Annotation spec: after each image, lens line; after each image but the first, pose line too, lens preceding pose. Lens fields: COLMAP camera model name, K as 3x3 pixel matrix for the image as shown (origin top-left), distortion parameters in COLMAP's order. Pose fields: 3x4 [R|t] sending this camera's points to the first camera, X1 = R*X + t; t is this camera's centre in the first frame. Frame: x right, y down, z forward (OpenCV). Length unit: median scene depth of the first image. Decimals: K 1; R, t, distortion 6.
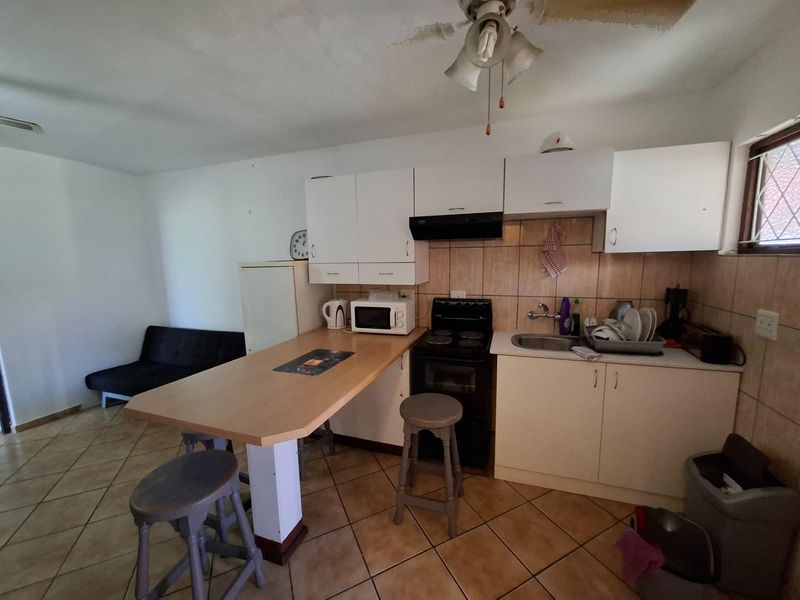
lens RADIAL K [[319.4, 0, 402.5], [0, 319.4, 302.3], [0, 0, 1]] dist [-0.001117, 0.000002]
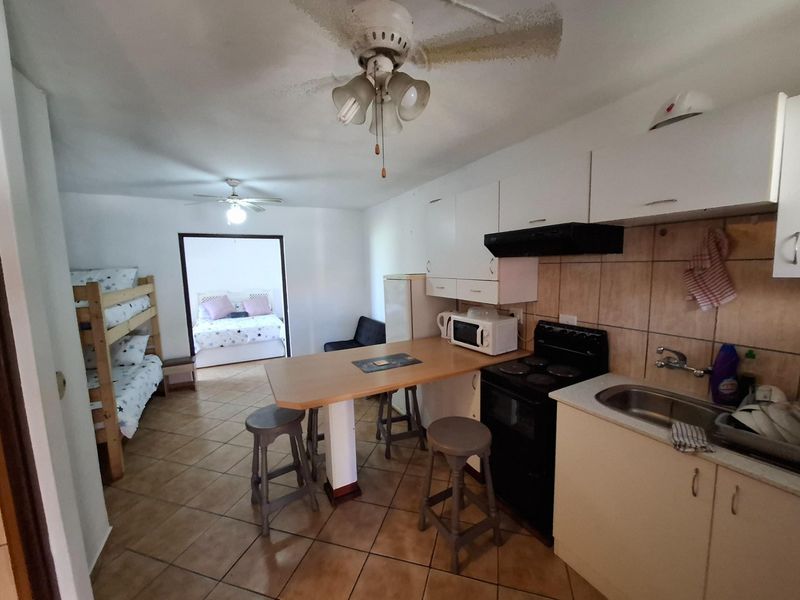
lens RADIAL K [[319.4, 0, 402.5], [0, 319.4, 302.3], [0, 0, 1]] dist [-0.001117, 0.000002]
pose [[0.731523, 0.076803, -0.677477, 0.452800], [-0.079606, 0.996460, 0.027008, -0.062029], [0.677153, 0.034174, 0.735048, 0.117648]]
